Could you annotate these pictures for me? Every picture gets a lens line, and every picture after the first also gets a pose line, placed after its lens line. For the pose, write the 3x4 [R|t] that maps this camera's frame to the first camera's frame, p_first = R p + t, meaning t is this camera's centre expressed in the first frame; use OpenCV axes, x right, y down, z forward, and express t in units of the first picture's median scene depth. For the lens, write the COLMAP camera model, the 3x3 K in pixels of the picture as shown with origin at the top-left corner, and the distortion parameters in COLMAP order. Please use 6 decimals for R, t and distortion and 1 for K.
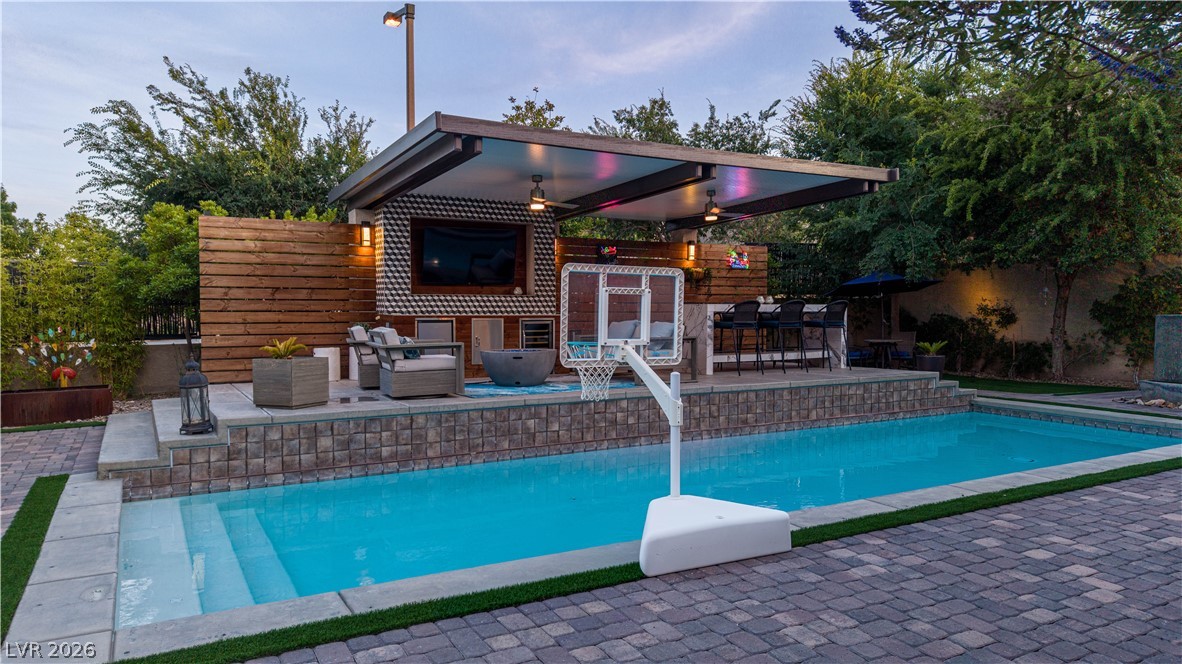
lens RADIAL K [[788.2, 0, 591.0], [0, 788.2, 332.0], [0, 0, 1]] dist [0.042386, -0.051642]
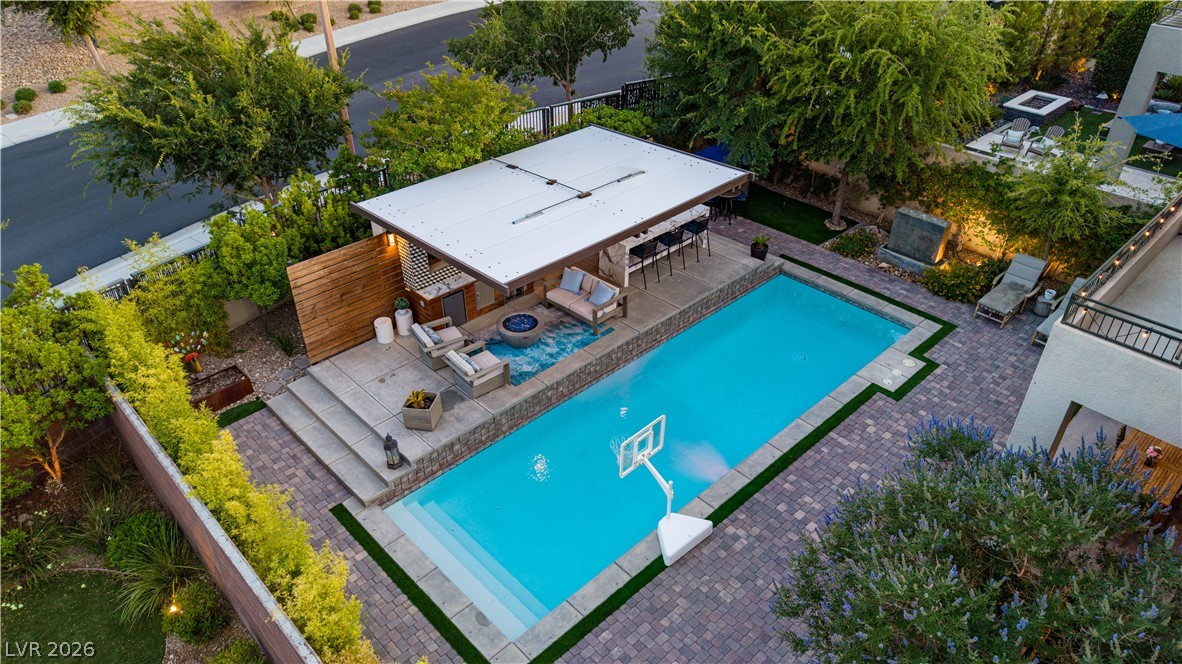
lens RADIAL K [[788.2, 0, 591.0], [0, 788.2, 332.0], [0, 0, 1]] dist [0.042386, -0.051642]
pose [[0.971581, -0.139628, 0.191139, -0.494254], [0.016541, 0.845569, 0.533610, -1.528623], [-0.236128, -0.515284, 0.823848, -0.652584]]
